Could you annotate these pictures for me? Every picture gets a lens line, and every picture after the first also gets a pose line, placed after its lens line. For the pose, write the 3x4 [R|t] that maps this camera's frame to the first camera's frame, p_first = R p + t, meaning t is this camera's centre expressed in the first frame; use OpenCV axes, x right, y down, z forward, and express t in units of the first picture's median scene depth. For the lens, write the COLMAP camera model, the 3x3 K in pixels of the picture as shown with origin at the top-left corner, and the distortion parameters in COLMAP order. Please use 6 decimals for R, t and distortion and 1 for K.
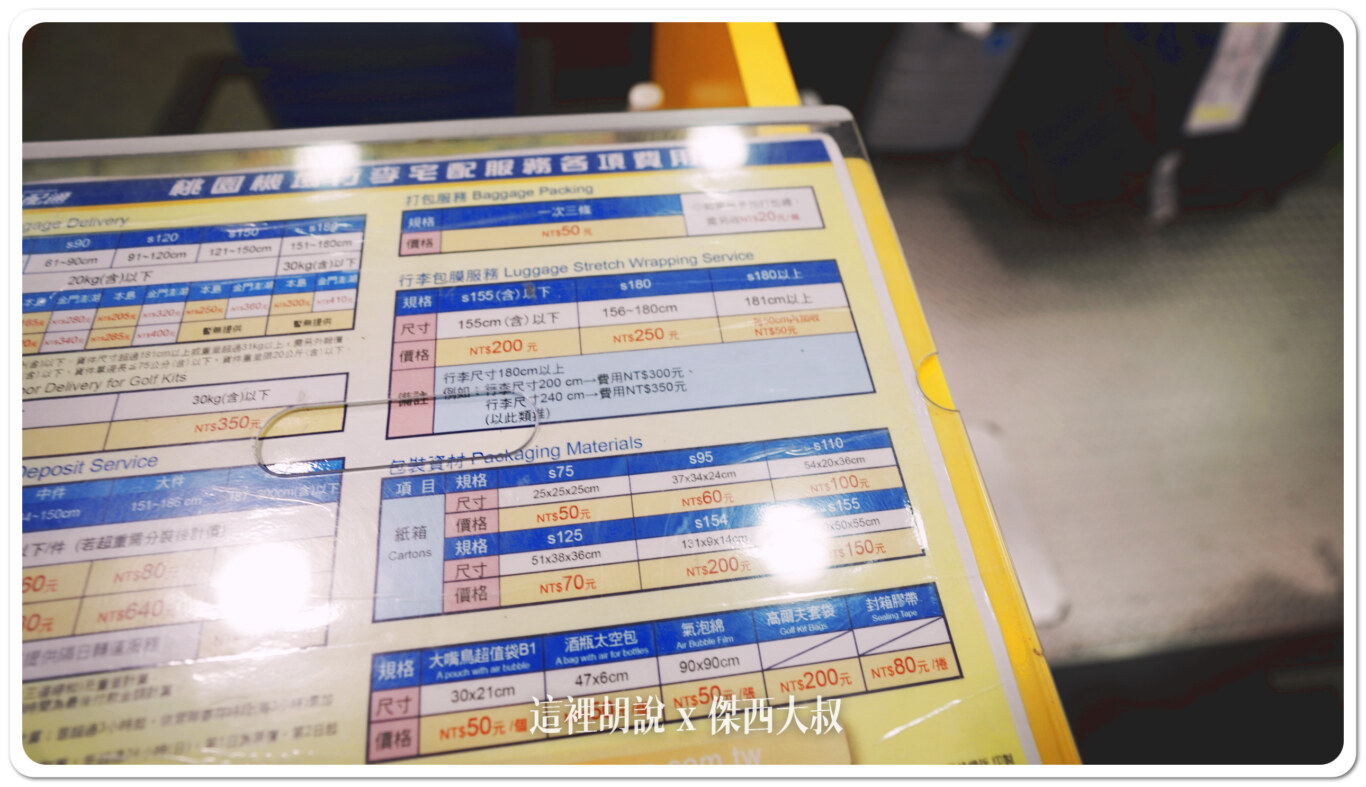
lens RADIAL K [[537.6, 0, 682.6], [0, 537.6, 358.6], [0, 0, 1]] dist [-0.041970, 0.013858]
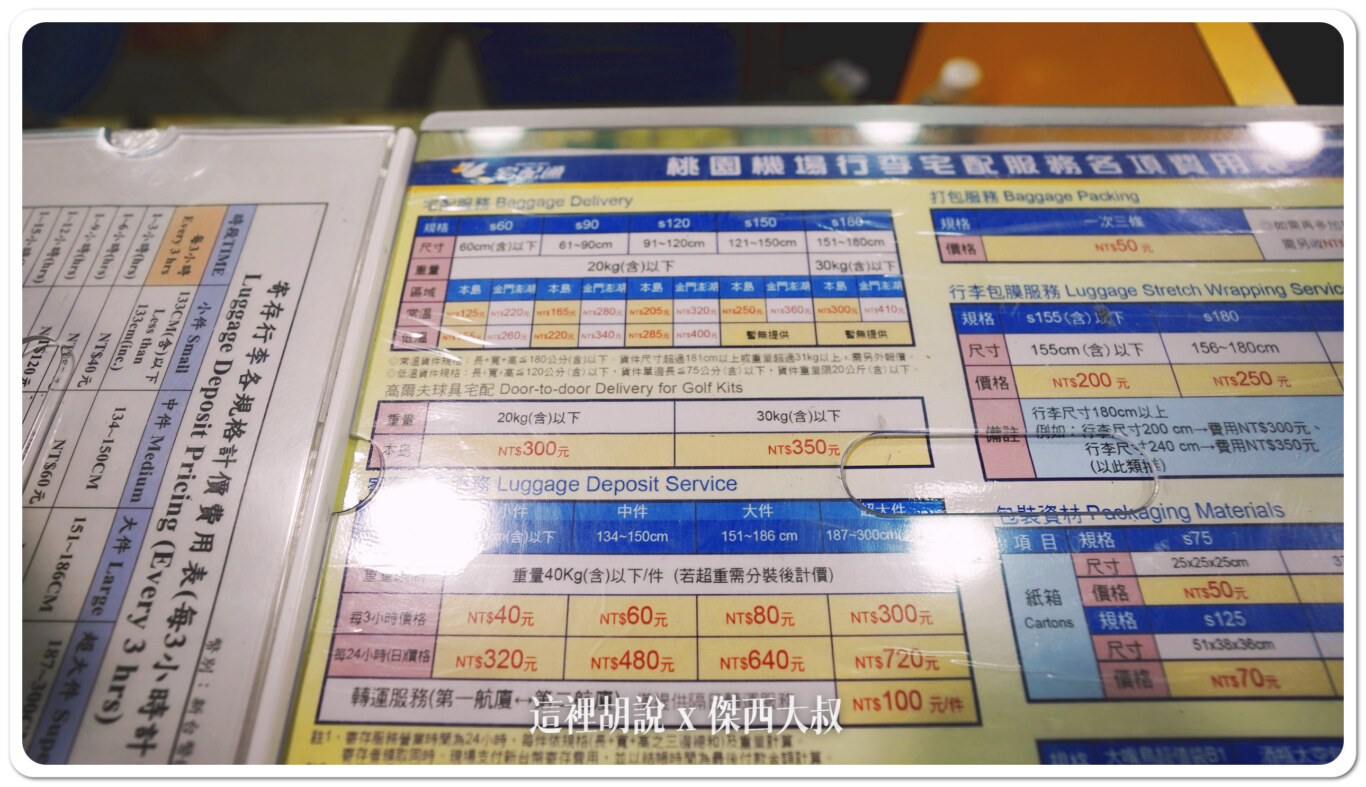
lens RADIAL K [[674.2, 0, 683.0], [0, 674.2, 393.5], [0, 0, 1]] dist [-0.061793, 0.035032]
pose [[0.991367, 0.073952, -0.108271, -0.865788], [-0.077056, 0.996719, -0.024774, 0.073572], [0.106084, 0.032903, 0.993813, -0.078327]]
